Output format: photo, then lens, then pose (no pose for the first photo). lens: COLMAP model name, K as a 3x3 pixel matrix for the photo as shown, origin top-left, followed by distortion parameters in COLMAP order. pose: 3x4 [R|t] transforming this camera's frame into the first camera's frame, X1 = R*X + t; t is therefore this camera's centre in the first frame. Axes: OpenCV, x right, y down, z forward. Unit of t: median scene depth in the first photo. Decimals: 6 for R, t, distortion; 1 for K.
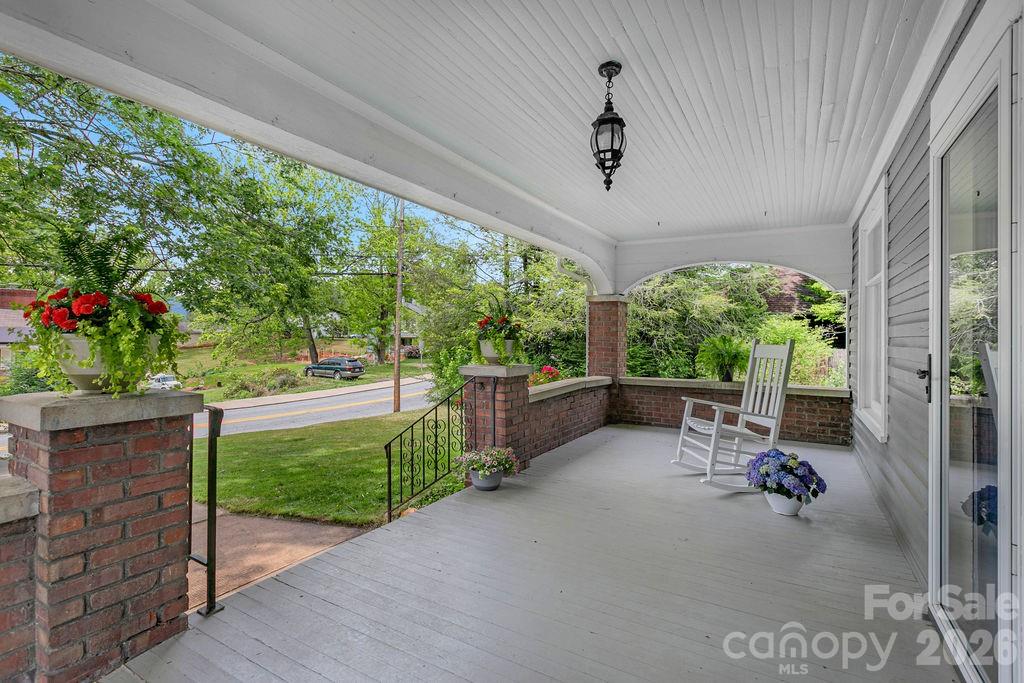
lens RADIAL K [[496.8, 0, 502.8], [0, 496.8, 333.8], [0, 0, 1]] dist [-0.002326, 0.000082]
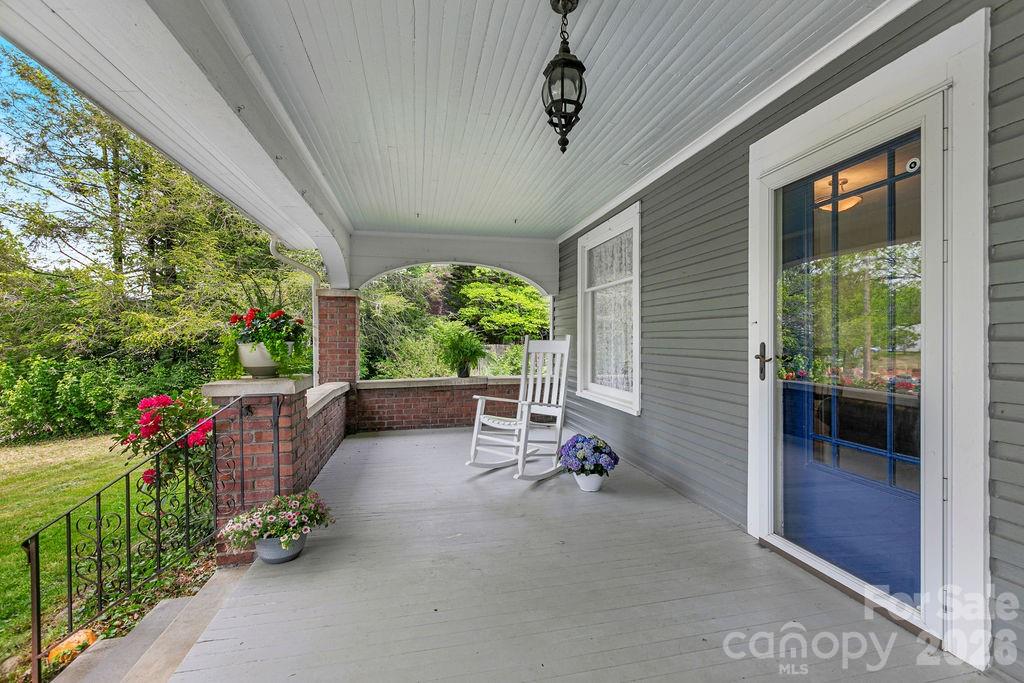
lens RADIAL K [[469.9, 0, 515.2], [0, 469.9, 341.7], [0, 0, 1]] dist [0.003567, -0.000812]
pose [[0.720060, -0.024718, 0.693472, -0.218179], [0.015282, 0.999688, 0.019764, 0.003863], [-0.693744, -0.003634, 0.720213, 0.277794]]
